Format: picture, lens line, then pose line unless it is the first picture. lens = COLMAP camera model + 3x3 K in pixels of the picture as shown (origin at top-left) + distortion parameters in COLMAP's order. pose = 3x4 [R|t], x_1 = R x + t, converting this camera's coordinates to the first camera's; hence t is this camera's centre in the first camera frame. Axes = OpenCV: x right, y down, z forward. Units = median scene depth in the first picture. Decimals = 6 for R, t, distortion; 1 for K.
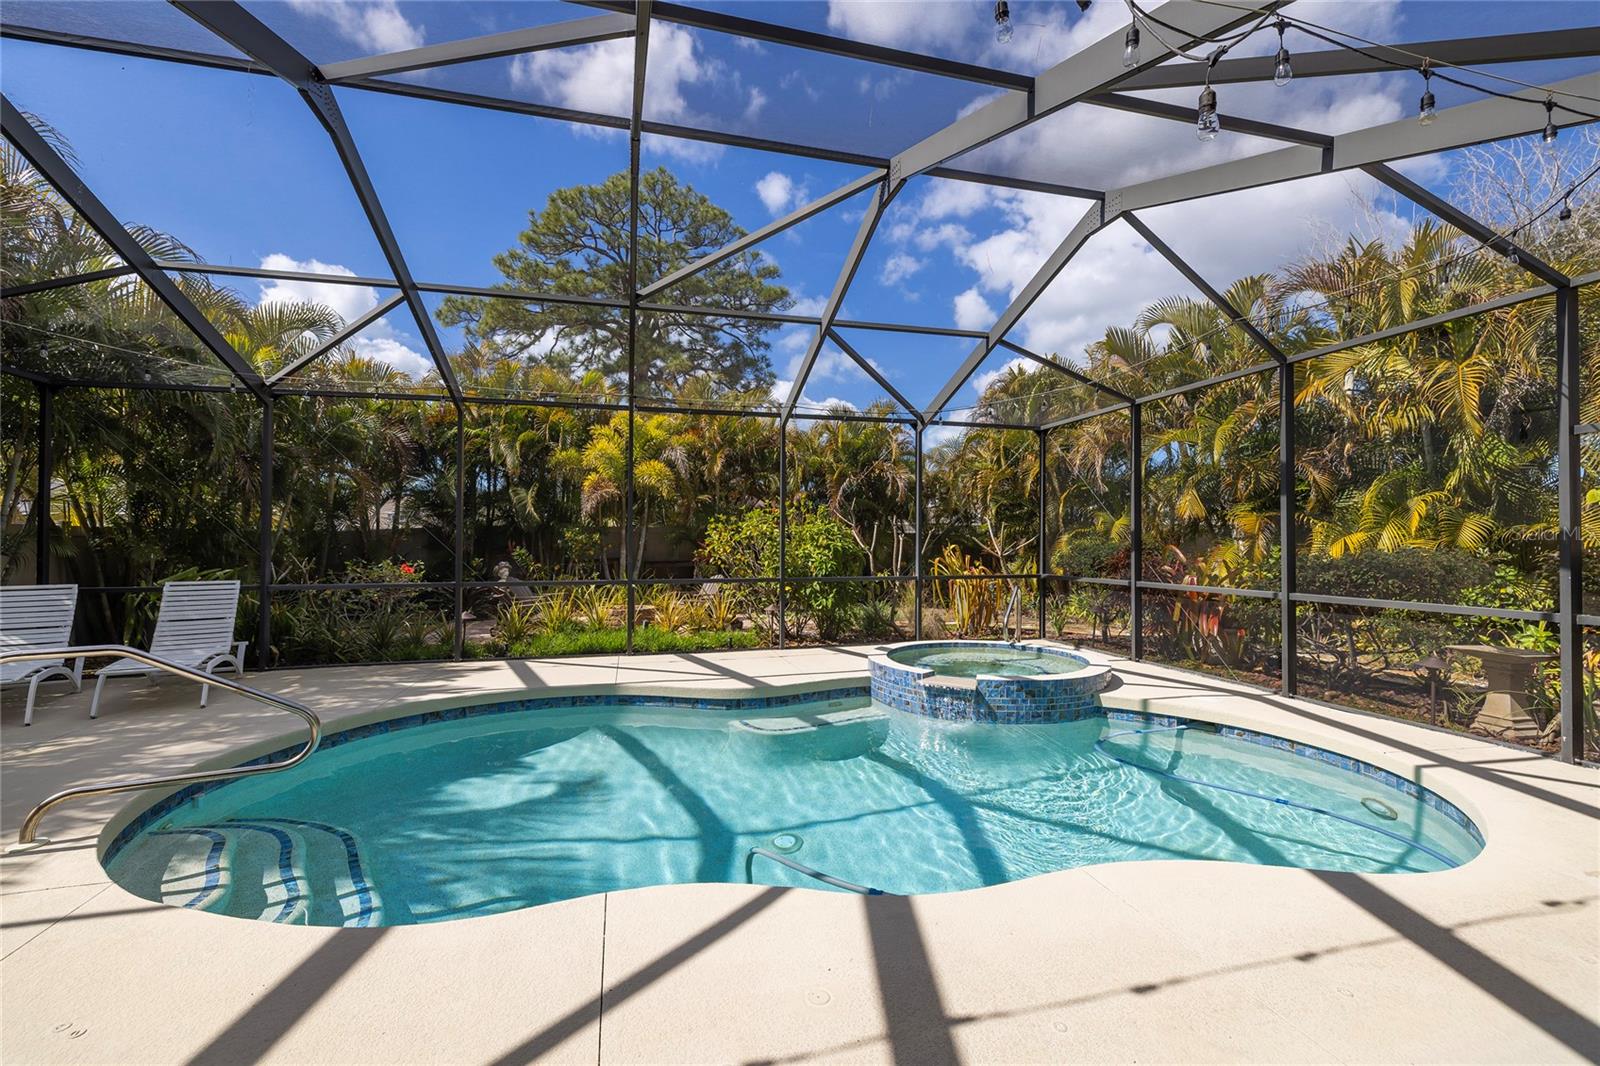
lens RADIAL K [[663.1, 0, 787.8], [0, 663.1, 529.8], [0, 0, 1]] dist [0.001481, -0.000212]
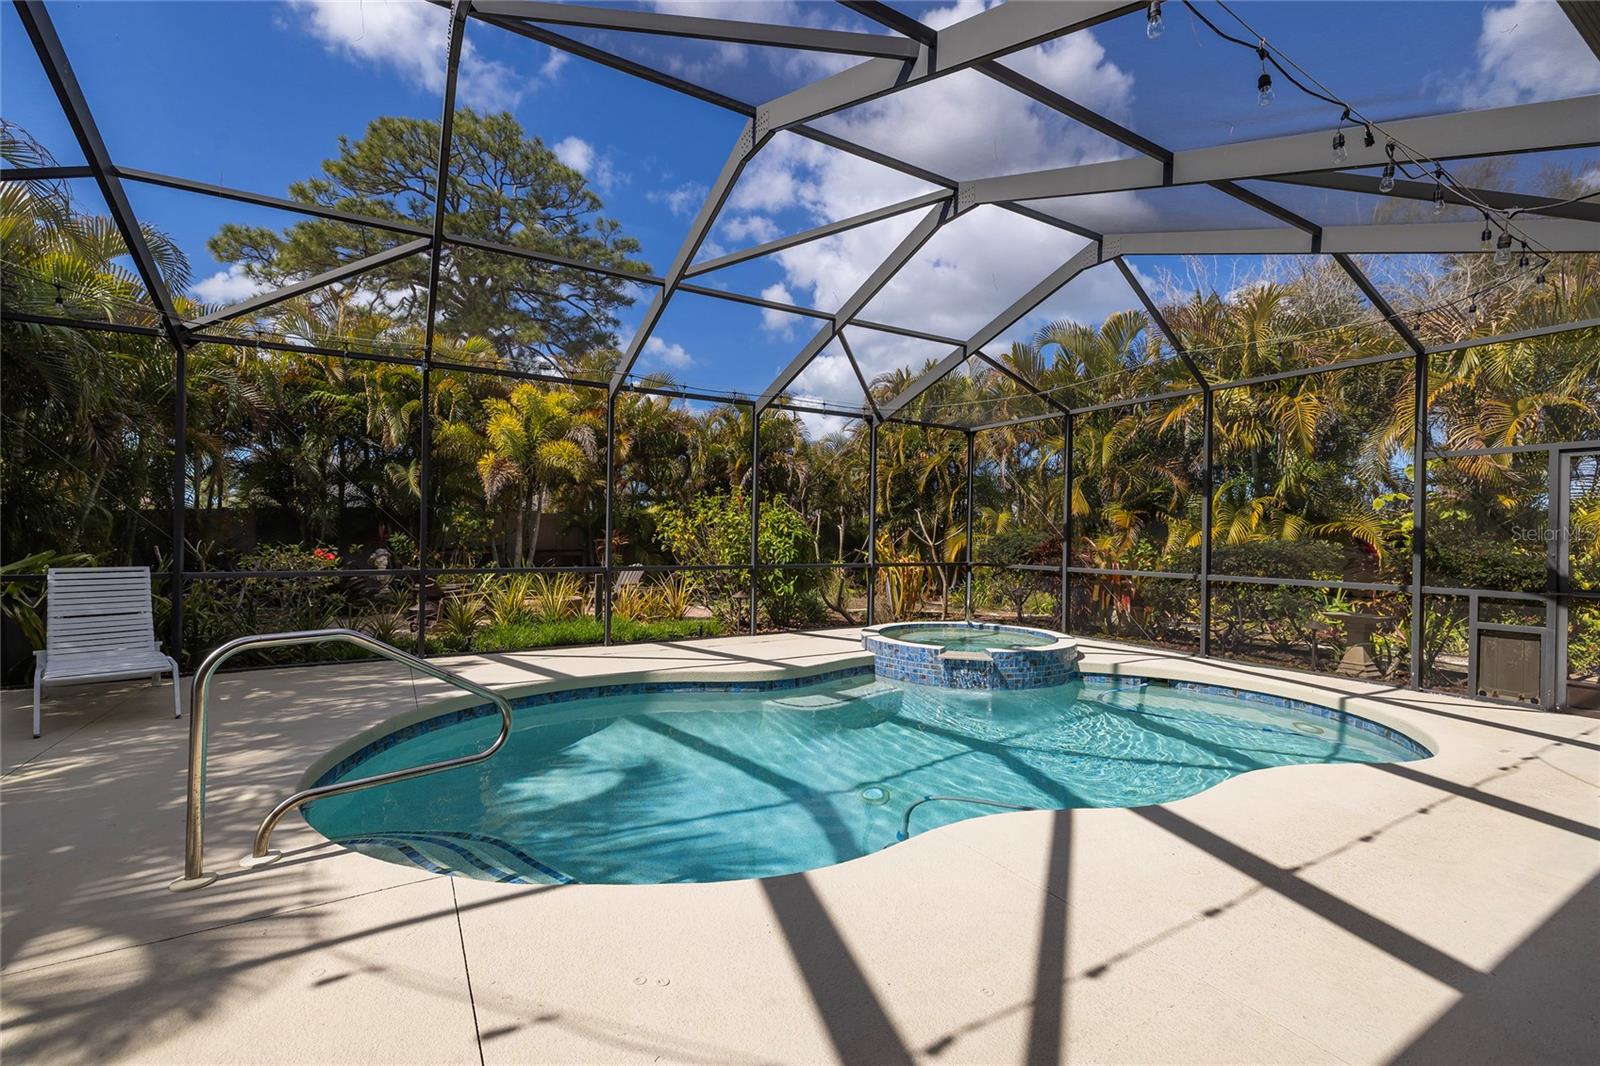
lens RADIAL K [[685.5, 0, 776.6], [0, 685.5, 535.7], [0, 0, 1]] dist [-0.002475, 0.002102]
pose [[0.961980, 0.011421, 0.272883, -0.305141], [-0.017184, 0.999677, 0.018736, 0.008865], [-0.272580, -0.022713, 0.961865, -0.016842]]
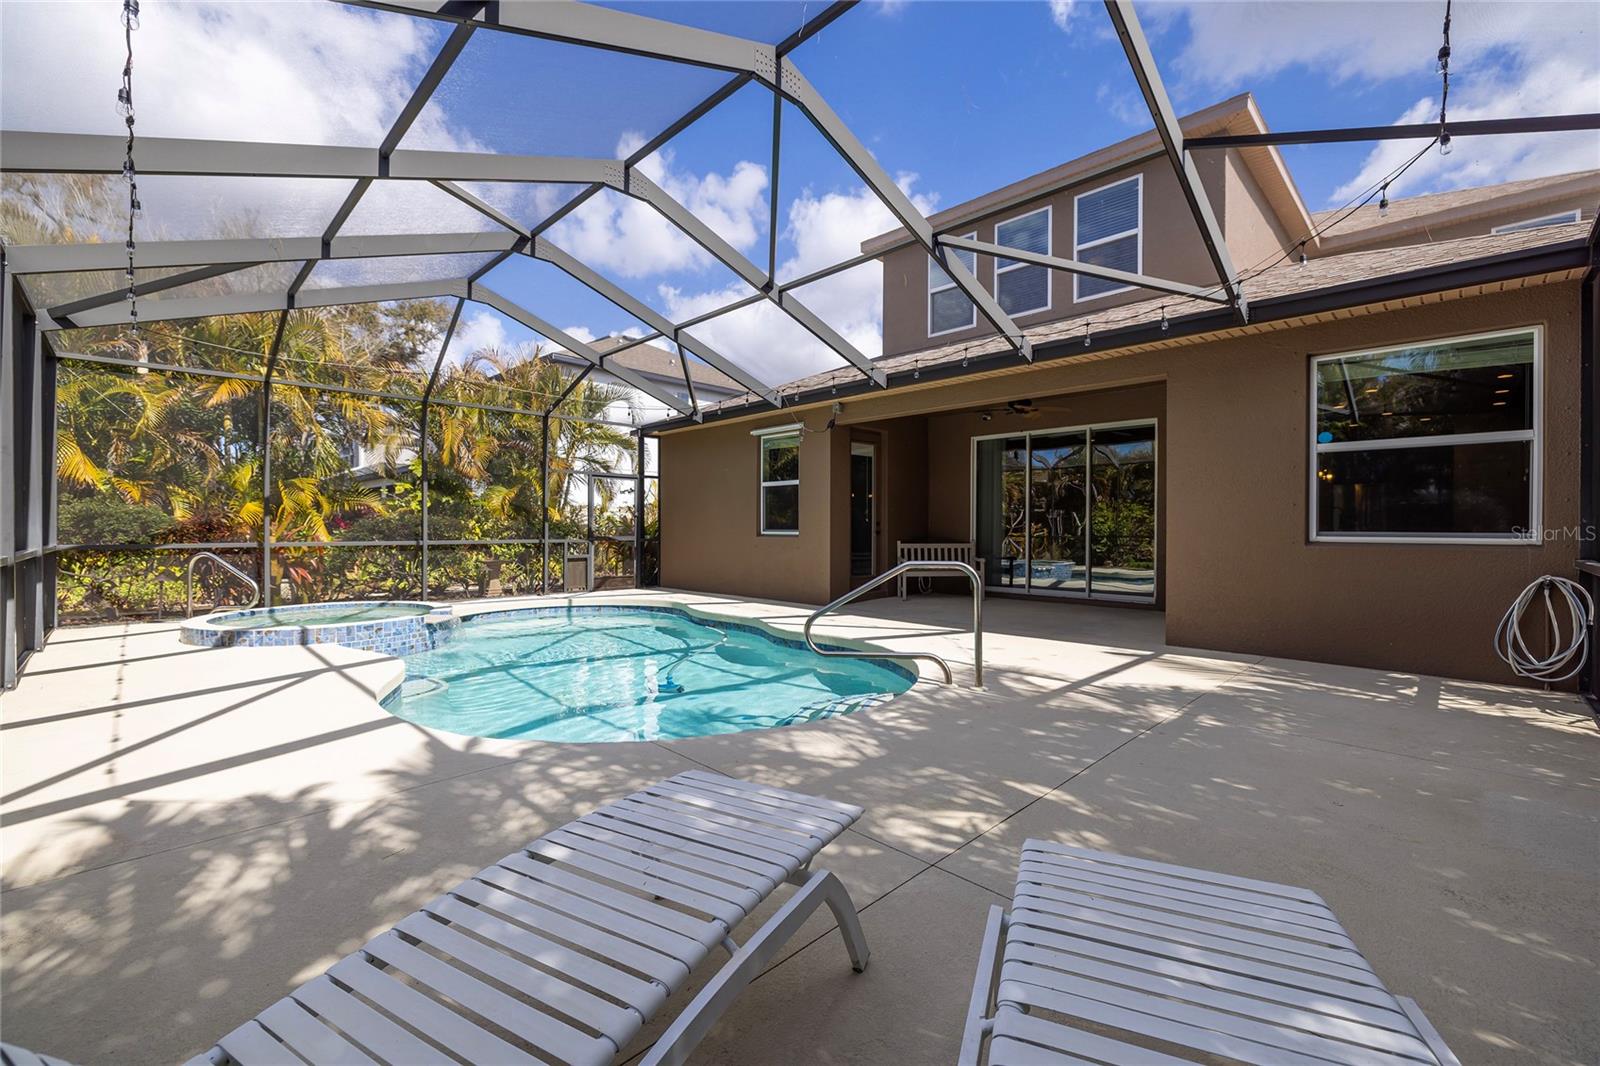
lens RADIAL K [[685.5, 0, 809.5], [0, 685.5, 530.1], [0, 0, 1]] dist [-0.002475, 0.002102]
pose [[-0.532663, -0.004800, 0.846314, -0.958684], [-0.018451, 0.999812, -0.005943, 0.049432], [-0.846126, -0.018780, -0.532651, 0.879431]]
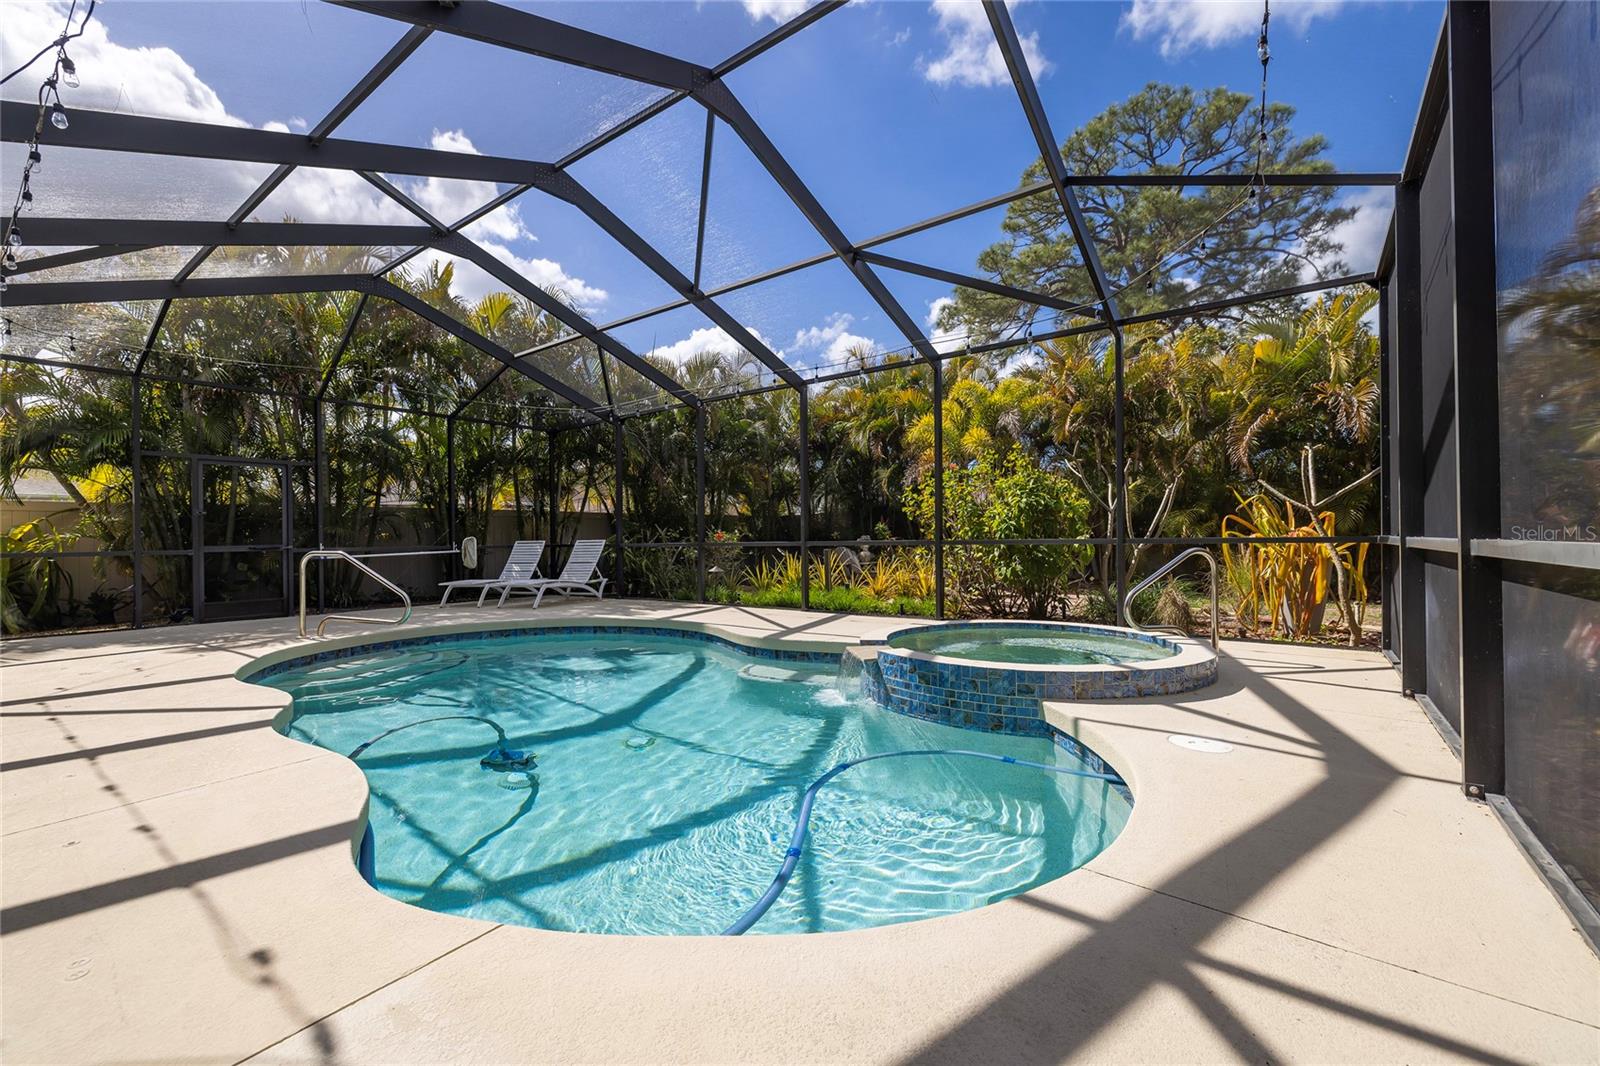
lens RADIAL K [[663.1, 0, 791.5], [0, 663.1, 536.8], [0, 0, 1]] dist [0.001481, -0.000212]
pose [[0.627573, -0.009531, -0.778500, 0.650439], [0.024544, 0.999670, 0.007546, 0.065811], [0.778171, -0.023844, 0.627600, 0.341189]]
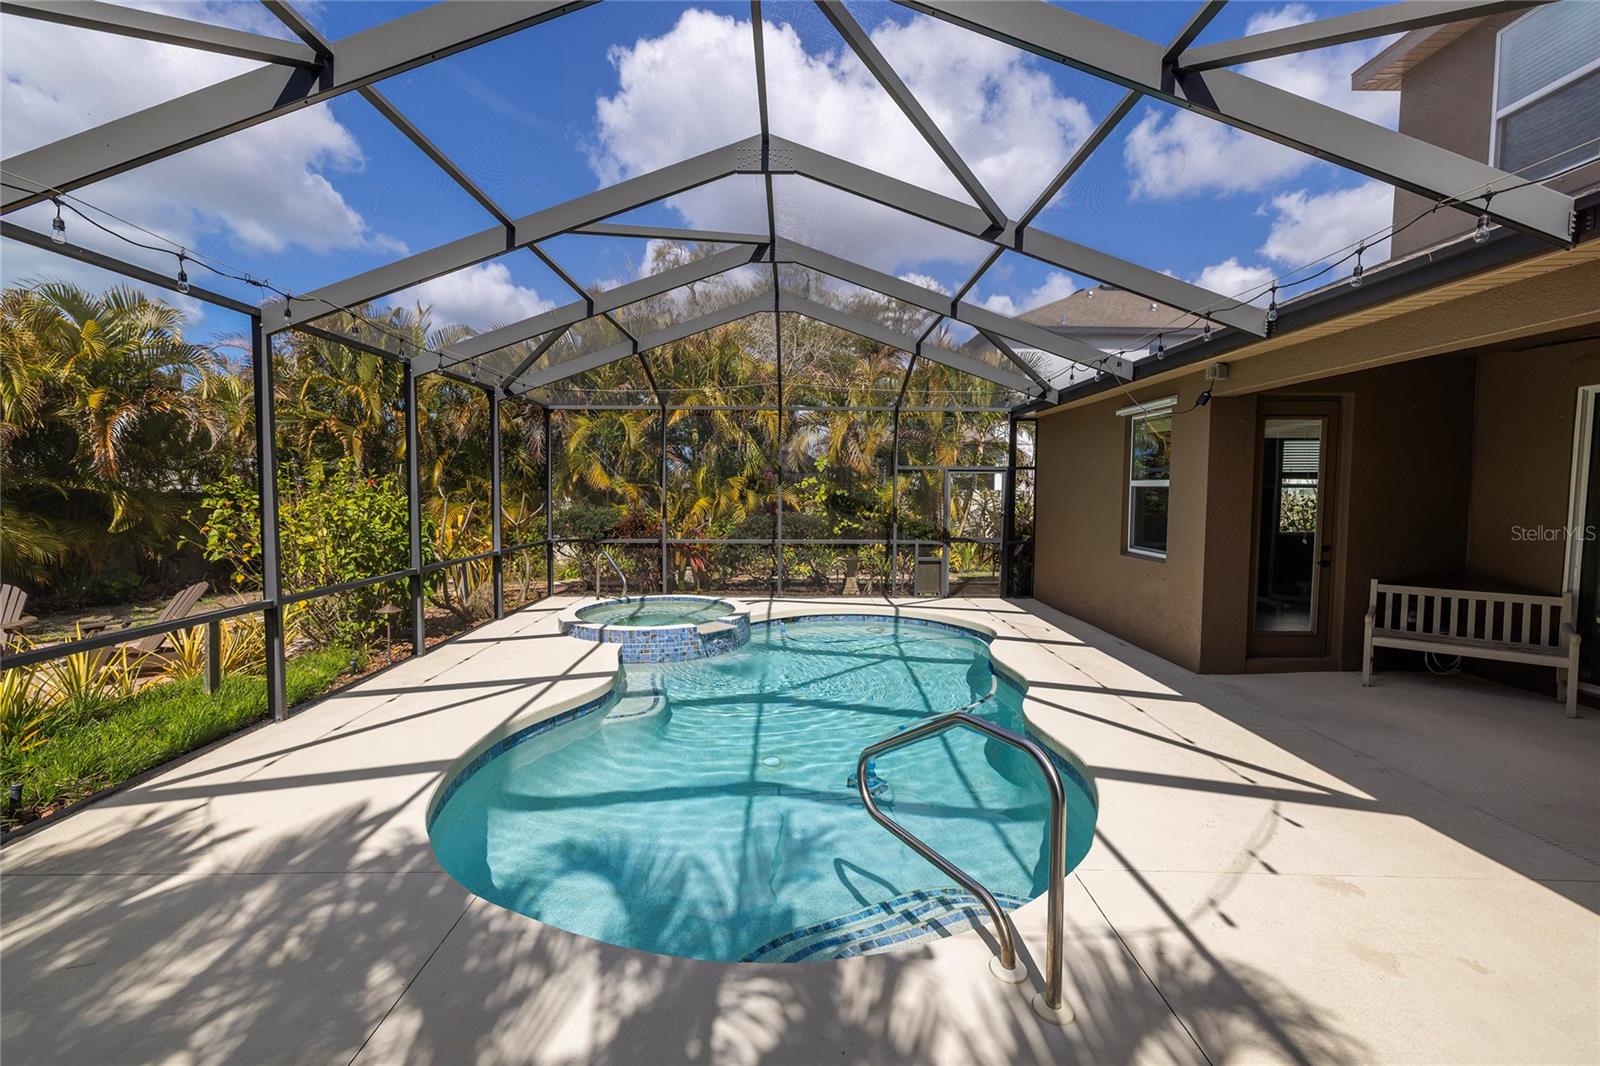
lens RADIAL K [[685.5, 0, 785.3], [0, 685.5, 525.6], [0, 0, 1]] dist [-0.002475, 0.002102]
pose [[0.233427, -0.057564, 0.970669, -0.819487], [-0.021480, 0.997697, 0.064333, -0.048622], [-0.972137, -0.035867, 0.231653, 0.449400]]
